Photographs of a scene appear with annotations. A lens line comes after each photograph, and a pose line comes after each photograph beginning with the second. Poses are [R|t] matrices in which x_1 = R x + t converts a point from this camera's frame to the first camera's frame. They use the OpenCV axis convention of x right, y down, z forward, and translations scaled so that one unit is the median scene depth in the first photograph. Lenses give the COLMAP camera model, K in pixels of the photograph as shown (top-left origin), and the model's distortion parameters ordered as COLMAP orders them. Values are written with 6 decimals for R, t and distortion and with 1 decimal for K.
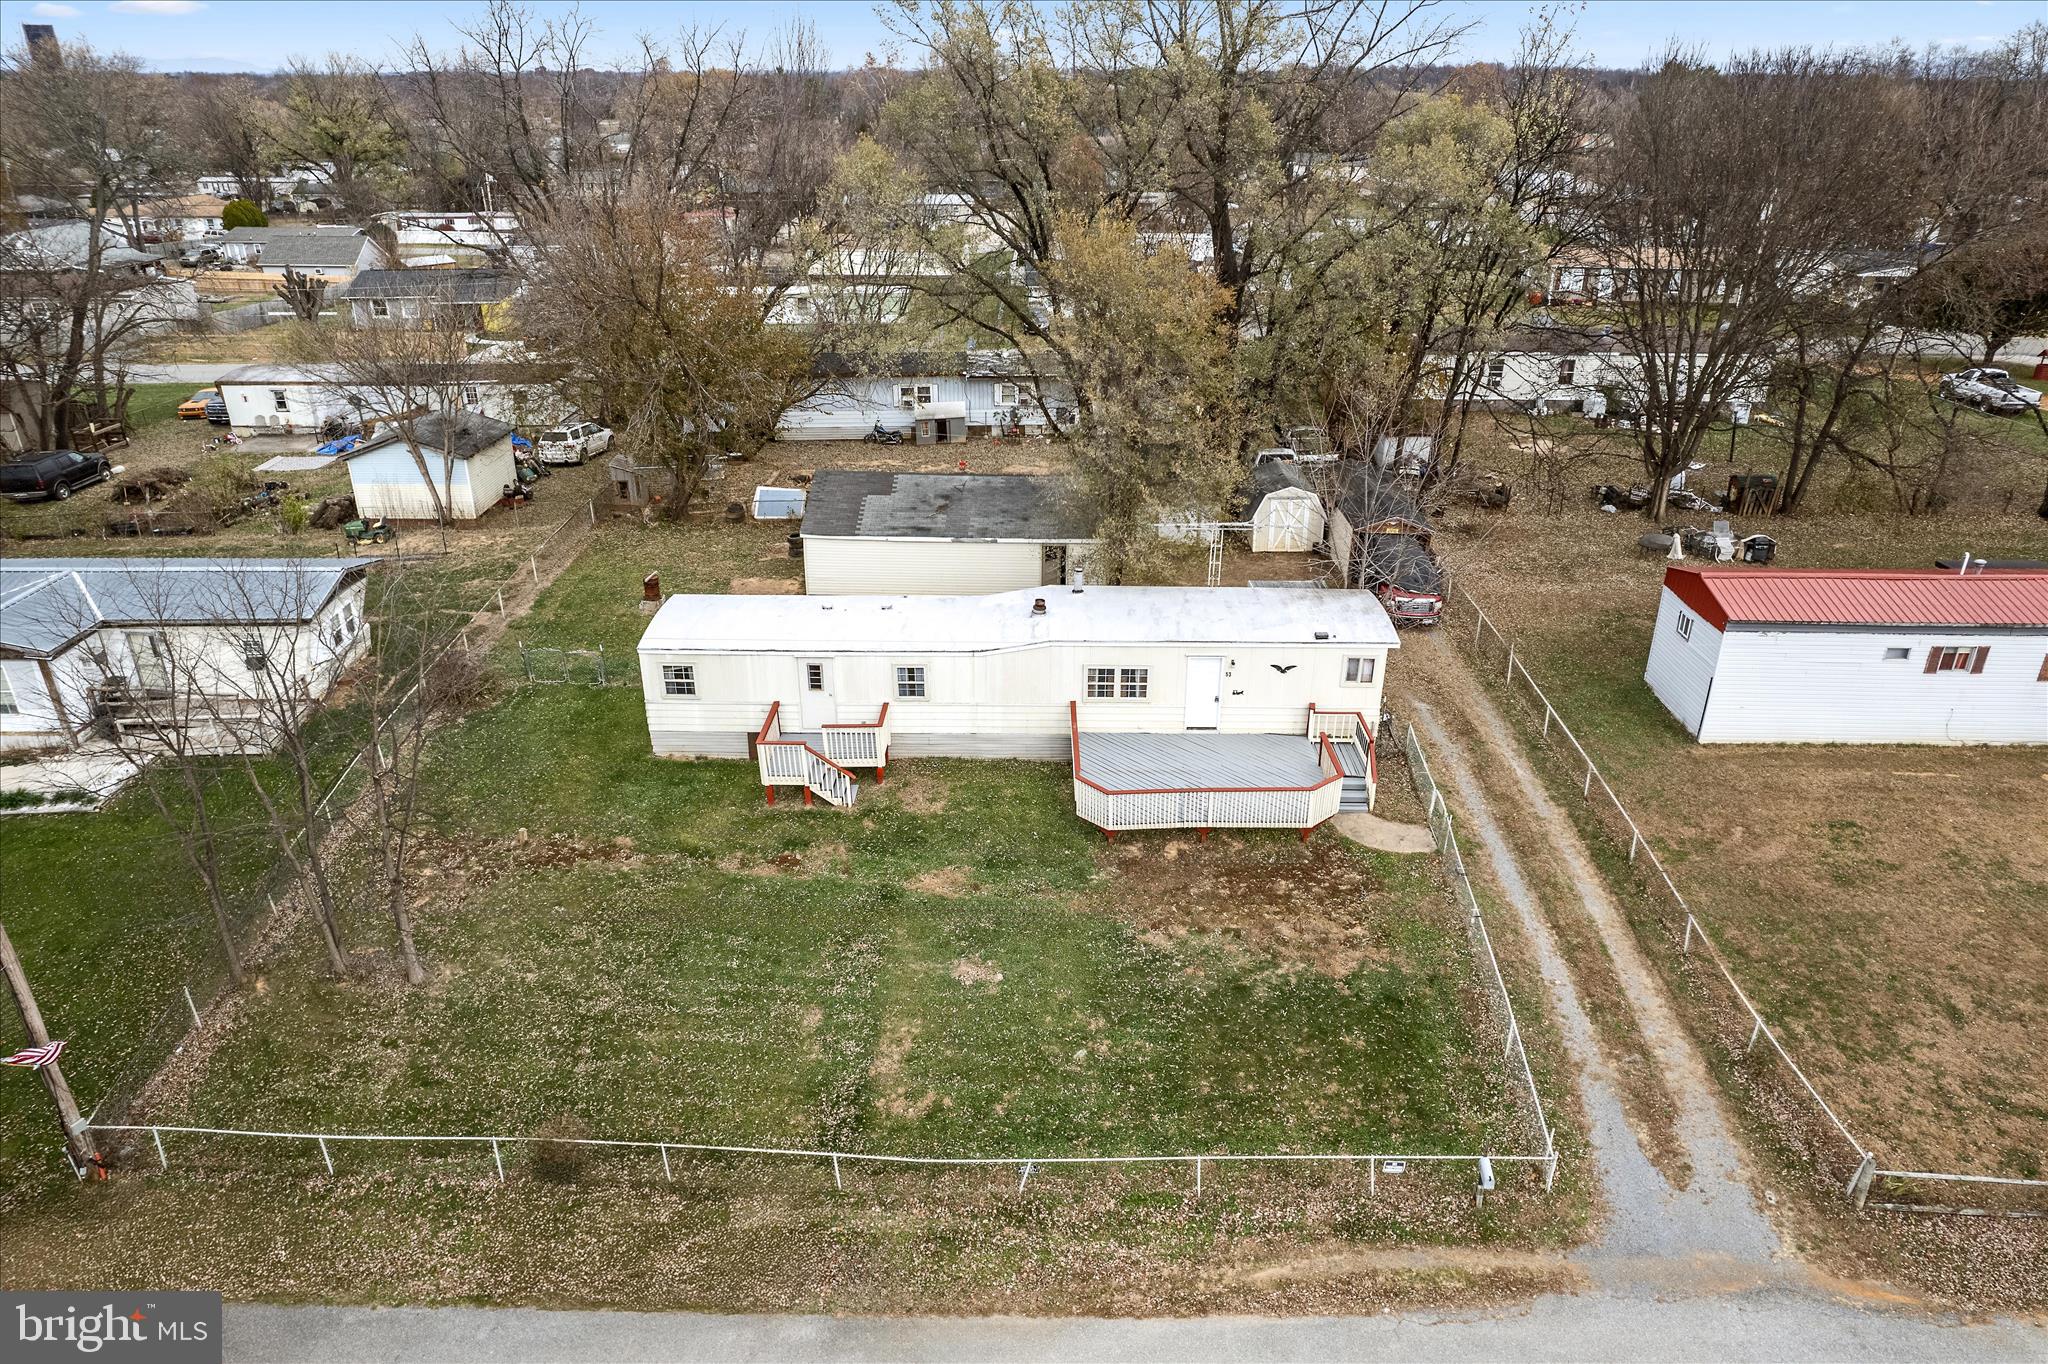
lens RADIAL K [[1322.6, 0, 1028.2], [0, 1322.6, 636.8], [0, 0, 1]] dist [-0.080823, 0.076201]
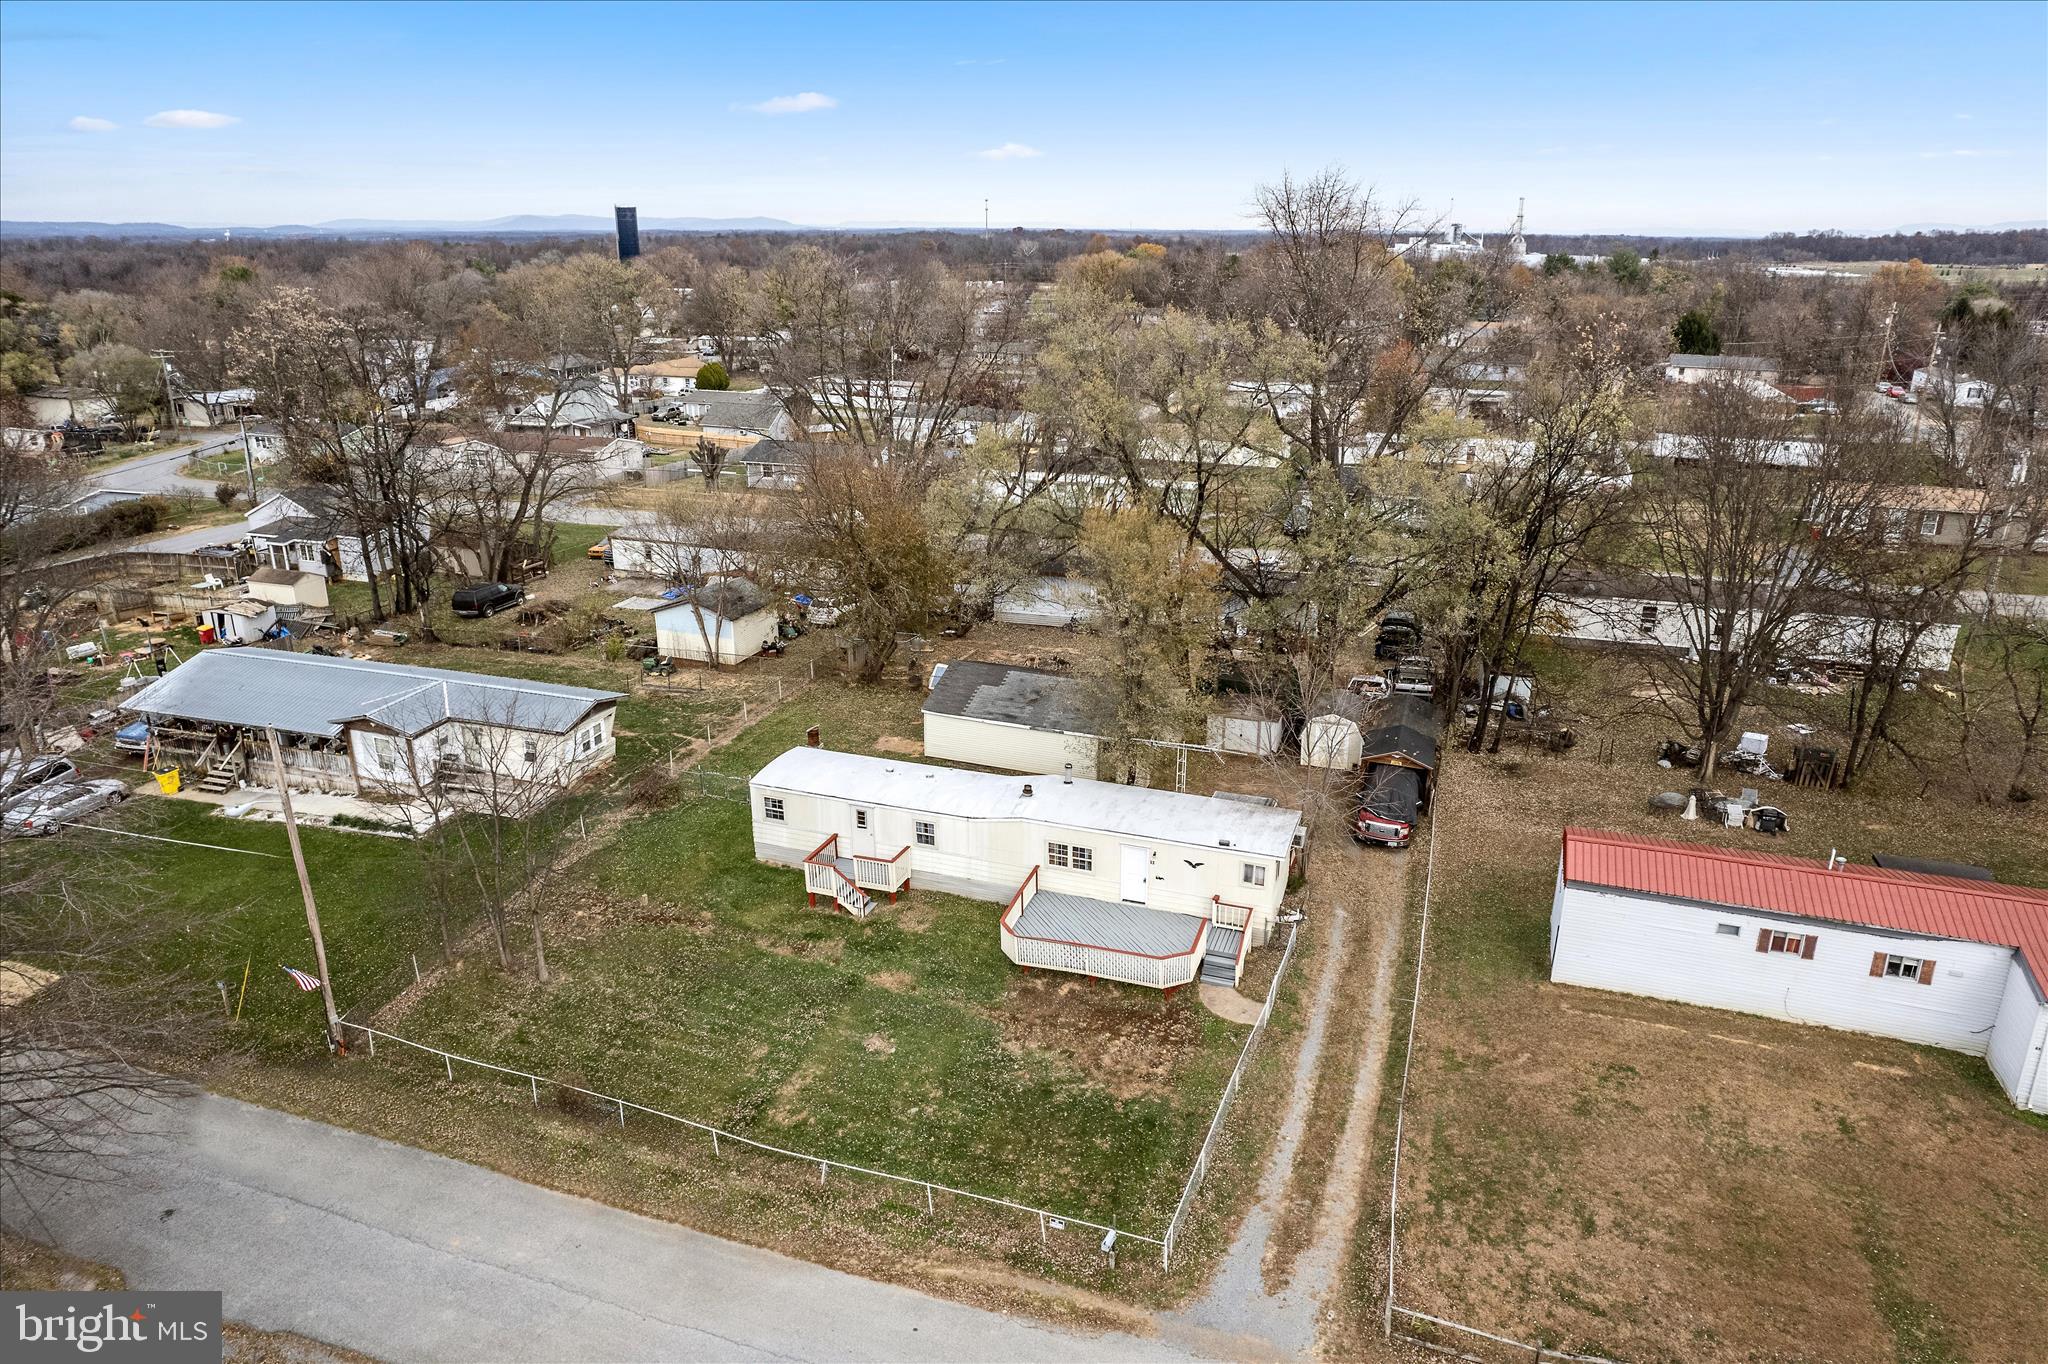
lens RADIAL K [[1322.6, 0, 1028.2], [0, 1322.6, 636.8], [0, 0, 1]] dist [-0.080823, 0.076201]
pose [[0.946870, 0.095975, -0.306963, 0.410164], [-0.128911, 0.987669, -0.088838, -0.058937], [0.294652, 0.123689, 0.947566, -0.278204]]
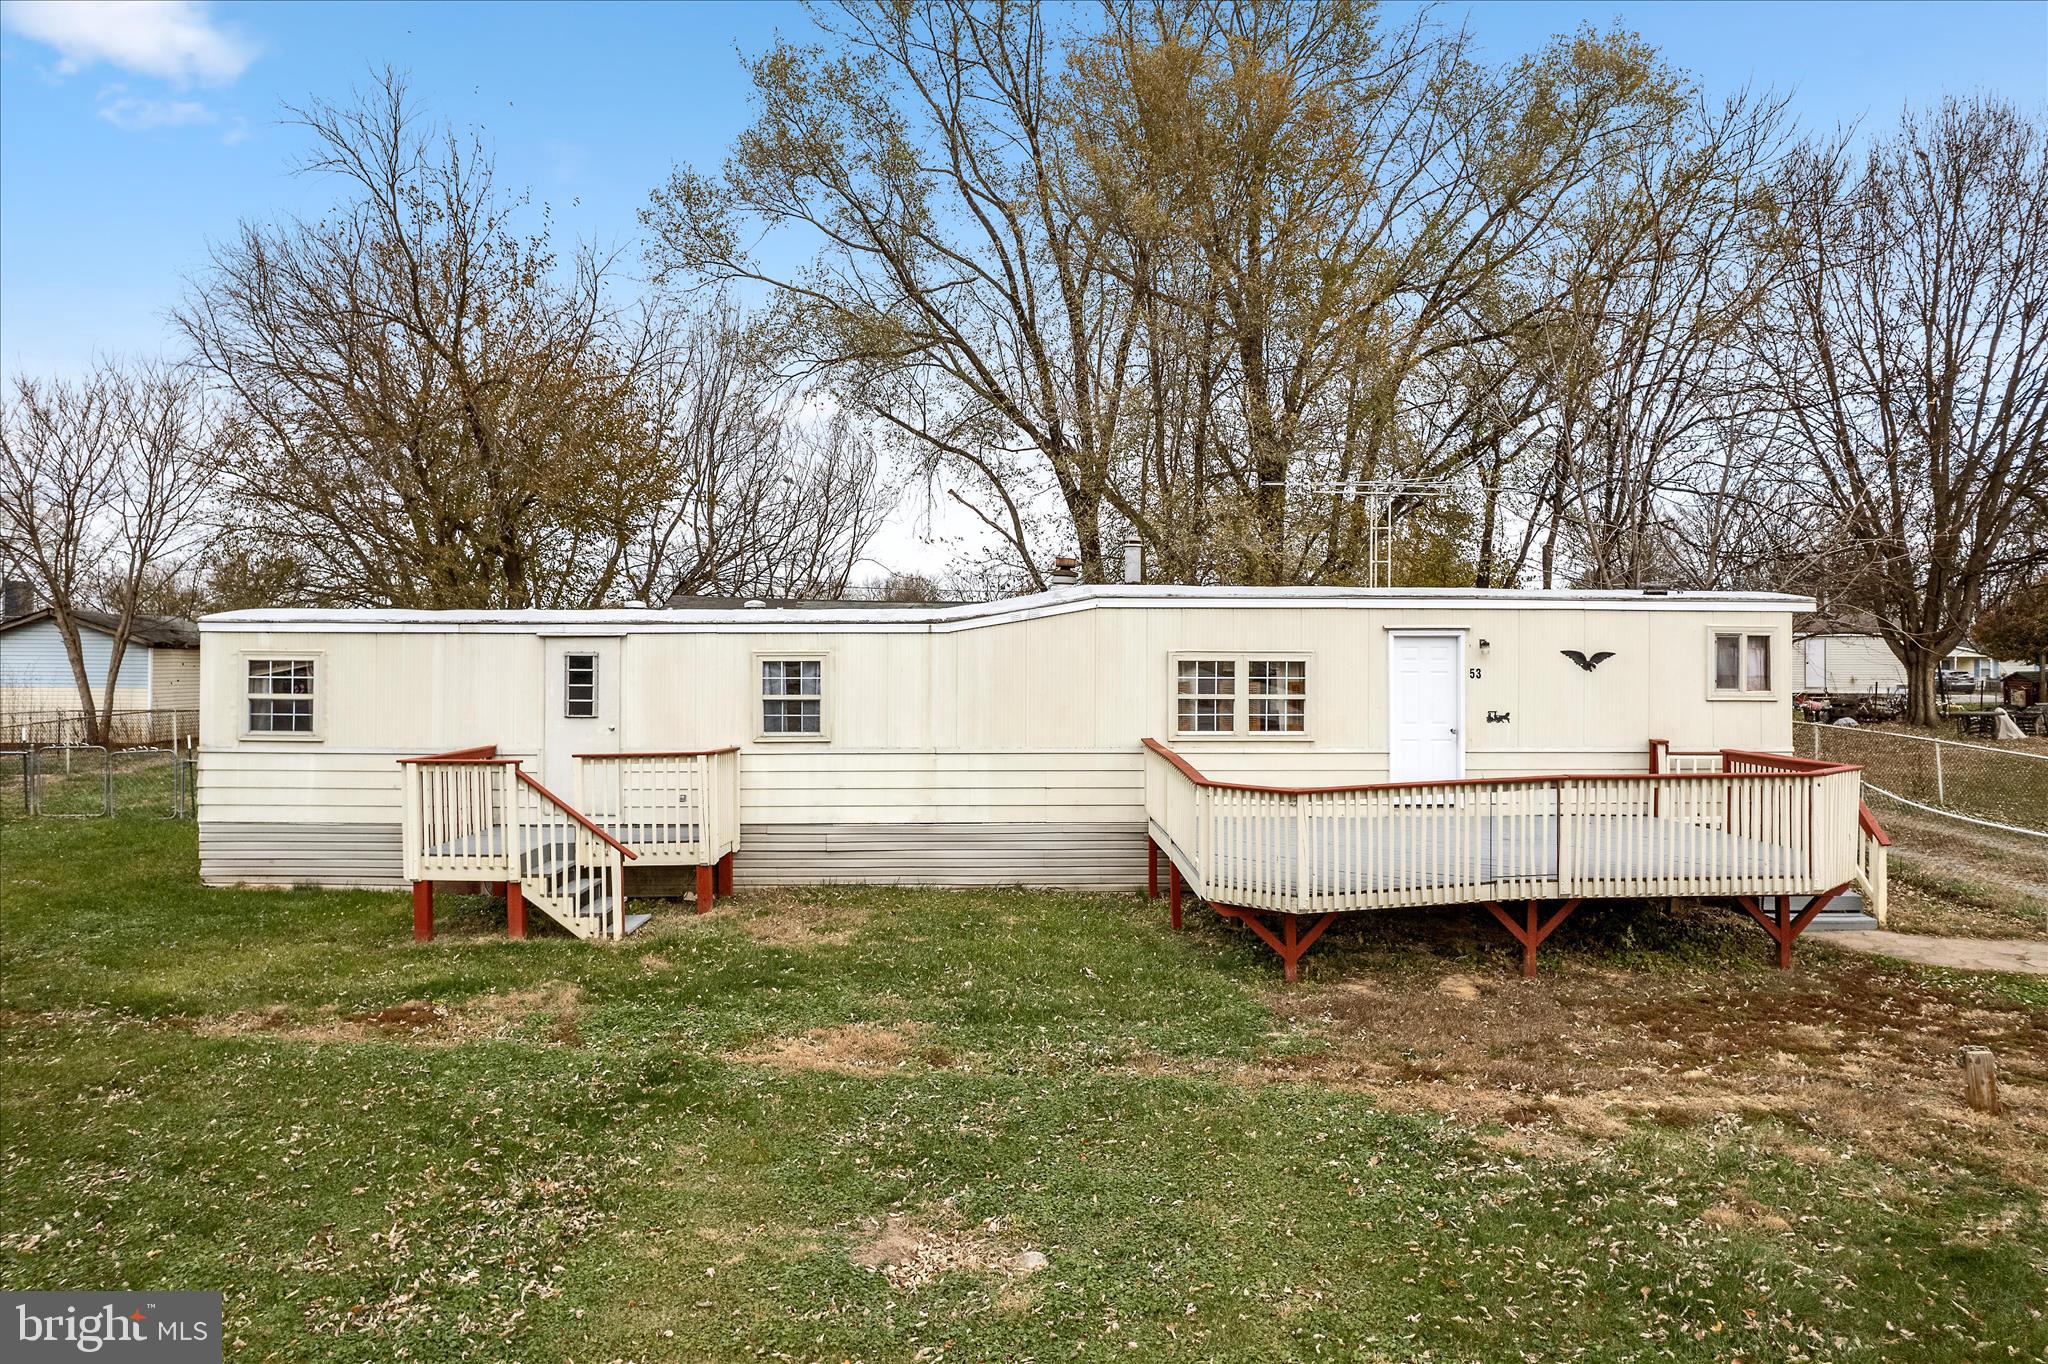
lens RADIAL K [[1322.6, 0, 1028.2], [0, 1322.6, 636.8], [0, 0, 1]] dist [-0.080823, 0.076201]
pose [[0.998793, 0.002490, 0.049059, -0.029549], [0.017941, 0.911228, -0.411511, 0.205423], [-0.045729, 0.411894, 0.910084, 0.578291]]
